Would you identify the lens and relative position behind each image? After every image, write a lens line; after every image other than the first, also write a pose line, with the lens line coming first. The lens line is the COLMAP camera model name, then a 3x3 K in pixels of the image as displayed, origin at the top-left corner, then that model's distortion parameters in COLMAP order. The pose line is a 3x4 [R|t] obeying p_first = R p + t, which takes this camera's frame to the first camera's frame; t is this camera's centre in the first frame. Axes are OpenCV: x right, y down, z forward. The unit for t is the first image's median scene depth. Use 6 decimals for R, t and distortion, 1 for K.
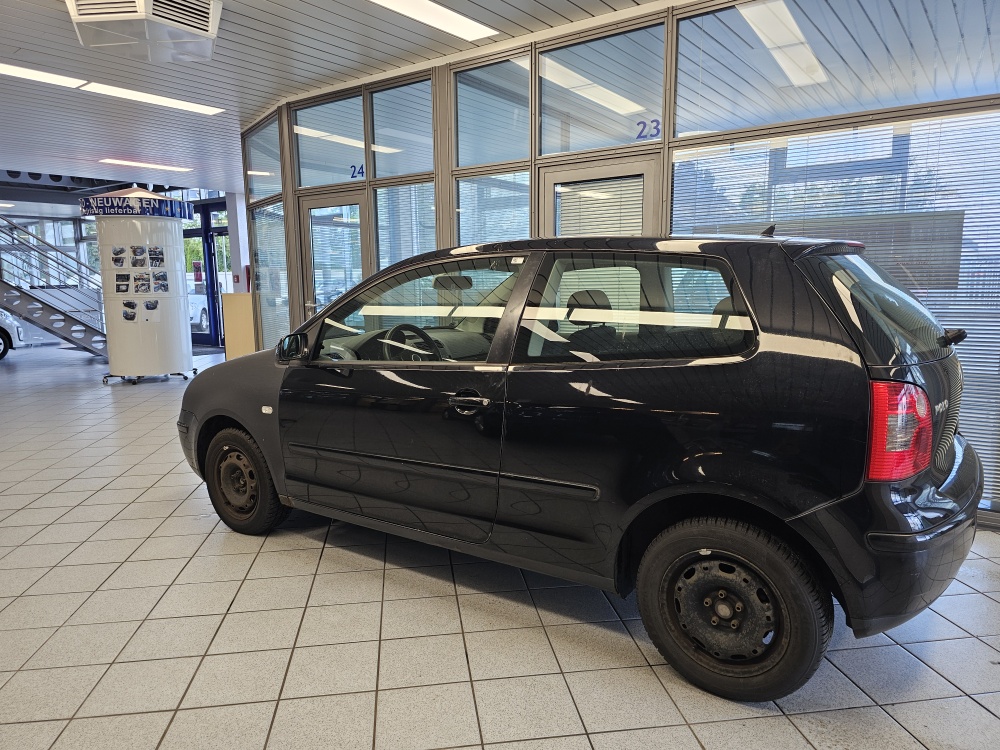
lens RADIAL K [[675.5, 0, 496.8], [0, 675.5, 374.3], [0, 0, 1]] dist [0.051431, -0.052544]
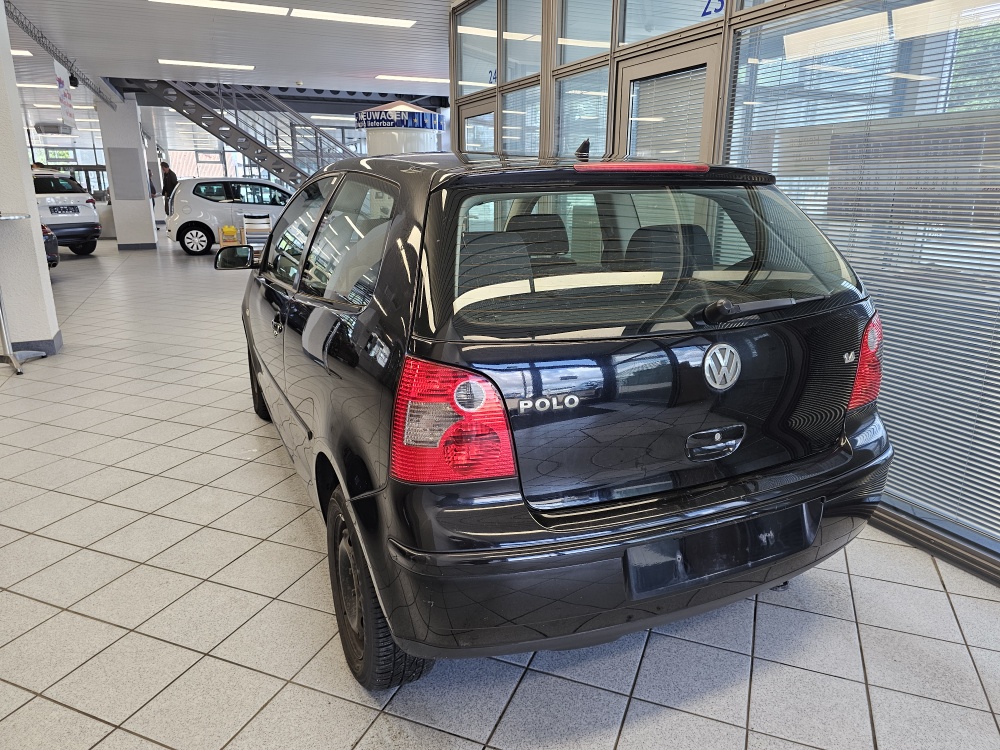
lens RADIAL K [[677.6, 0, 500.0], [0, 677.6, 375.0], [0, 0, 1]] dist [0.052746, -0.053420]
pose [[0.864985, 0.149367, -0.479051, 0.221074], [-0.083969, 0.984295, 0.155285, -0.021841], [0.494722, -0.094094, 0.863942, 0.082625]]
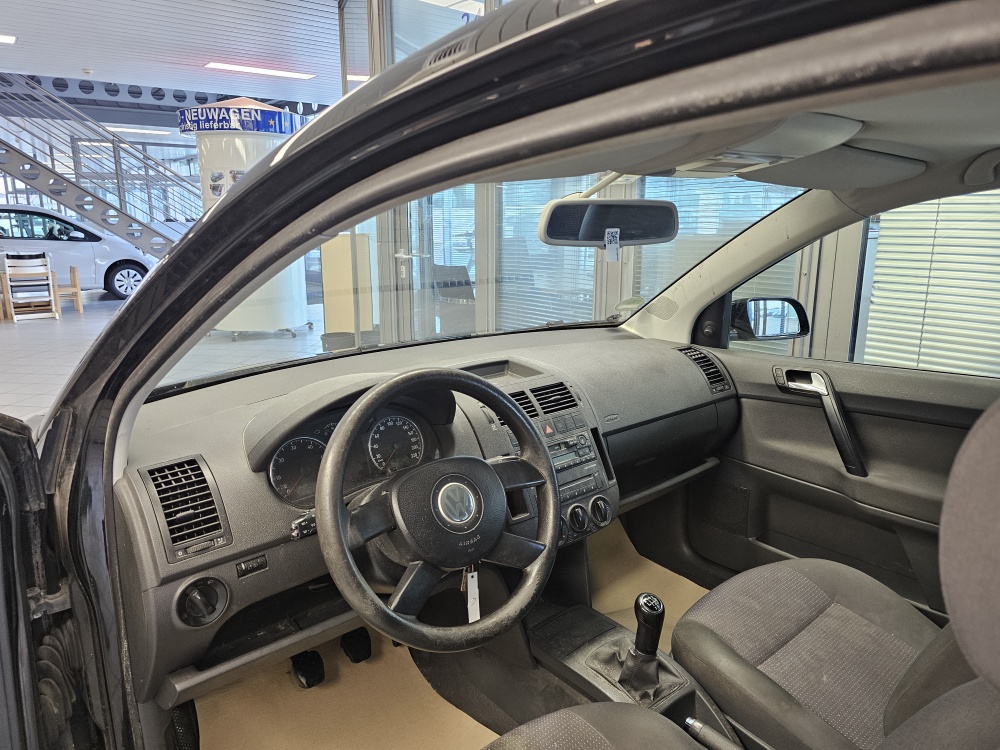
lens RADIAL K [[686.9, 0, 484.6], [0, 686.9, 357.8], [0, 0, 1]] dist [0.020483, -0.003614]
pose [[0.961264, 0.064449, -0.267989, -0.013148], [-0.046570, 0.996277, 0.072553, -0.039866], [0.271668, -0.057262, 0.960686, 0.284115]]
